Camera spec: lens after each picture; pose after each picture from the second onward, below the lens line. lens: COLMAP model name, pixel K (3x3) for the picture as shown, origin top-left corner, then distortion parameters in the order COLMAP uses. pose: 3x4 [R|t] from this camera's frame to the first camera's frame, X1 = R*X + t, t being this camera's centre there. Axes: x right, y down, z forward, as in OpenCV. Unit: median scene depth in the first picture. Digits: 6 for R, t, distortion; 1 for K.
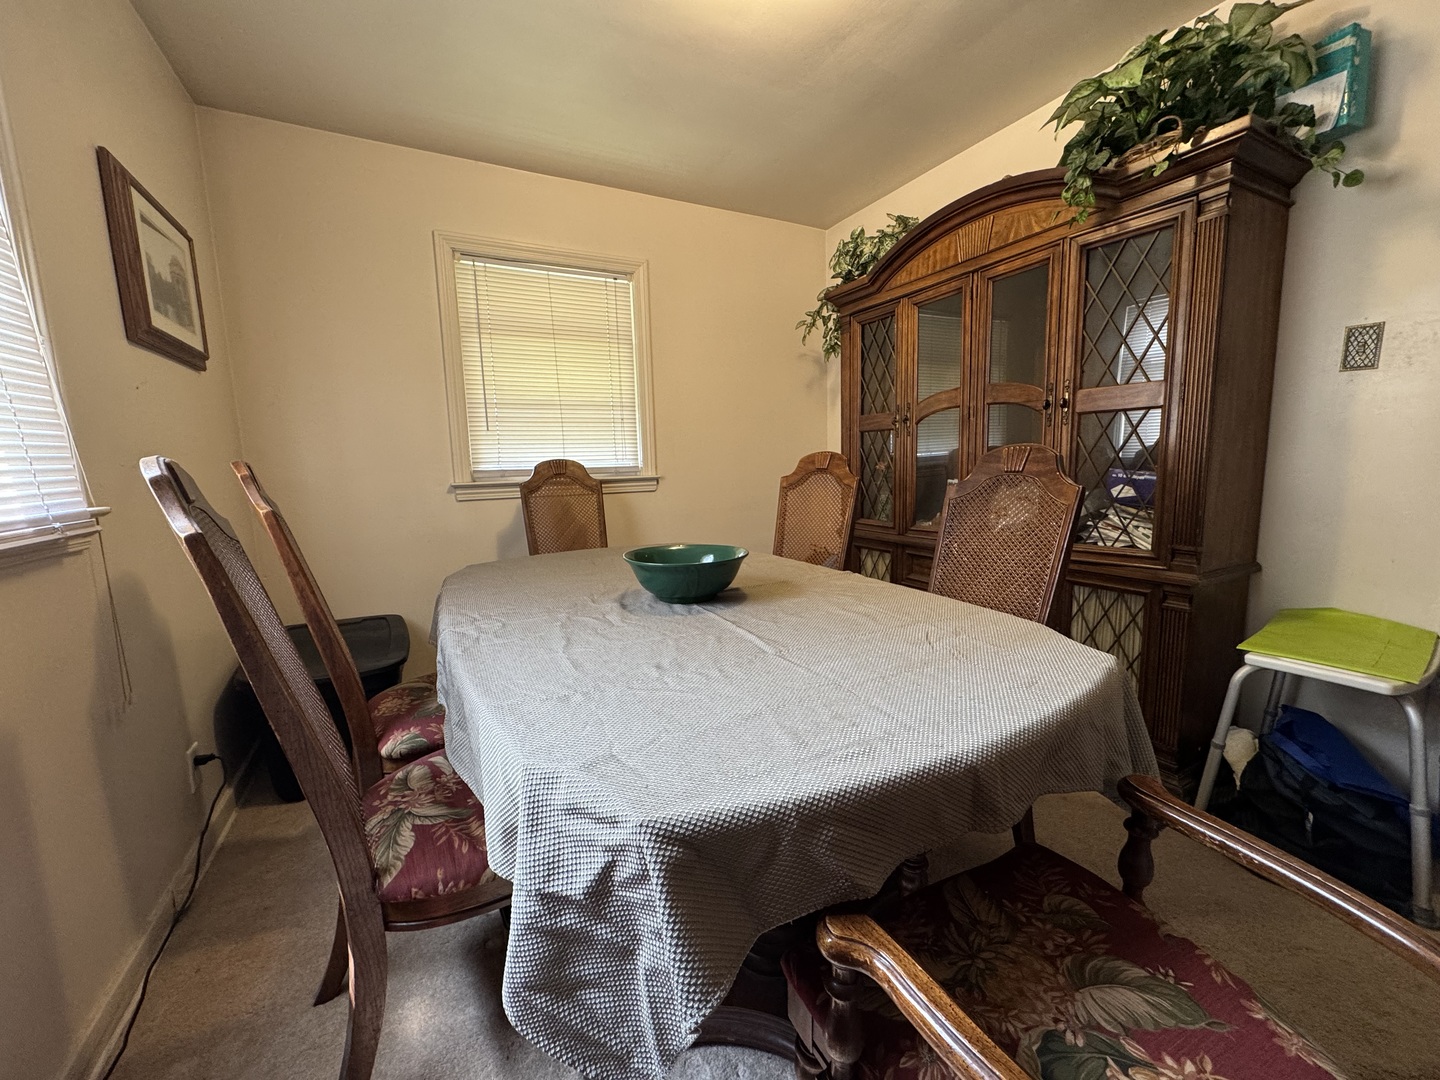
lens RADIAL K [[574.9, 0, 721.9], [0, 574.9, 538.4], [0, 0, 1]] dist [-0.000962, -0.000142]
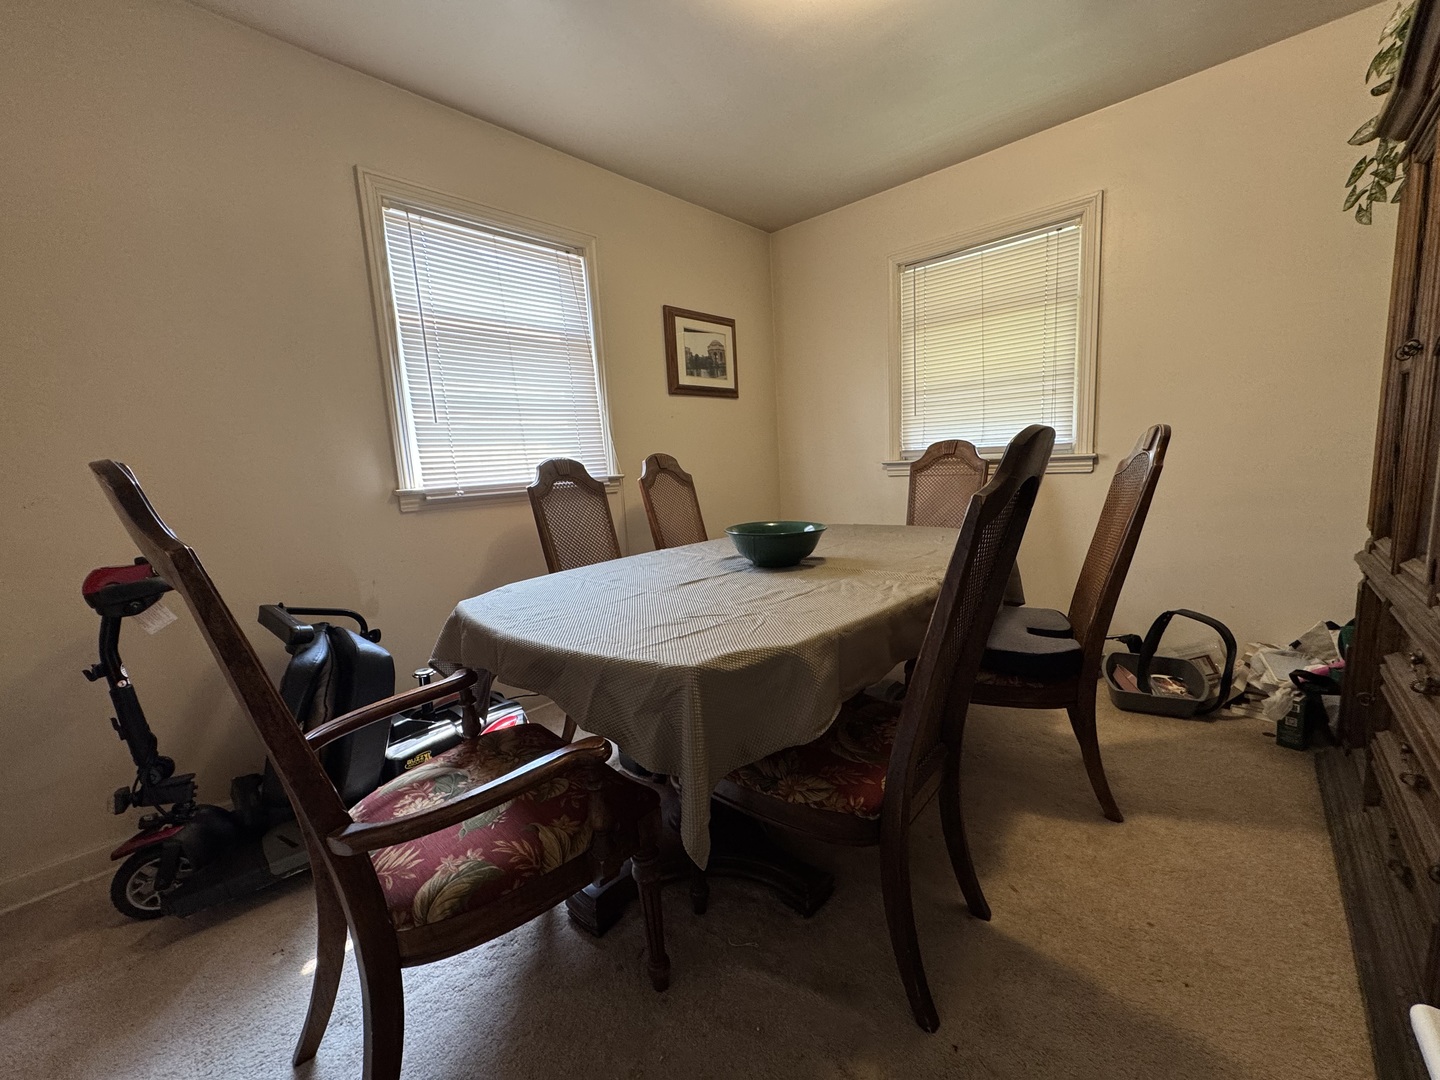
lens RADIAL K [[574.9, 0, 721.9], [0, 574.9, 538.4], [0, 0, 1]] dist [-0.000962, -0.000142]
pose [[0.336664, 0.138330, -0.931409, 0.570828], [-0.083950, 0.989621, 0.116631, -0.046696], [0.937875, 0.038926, 0.344782, 0.252461]]
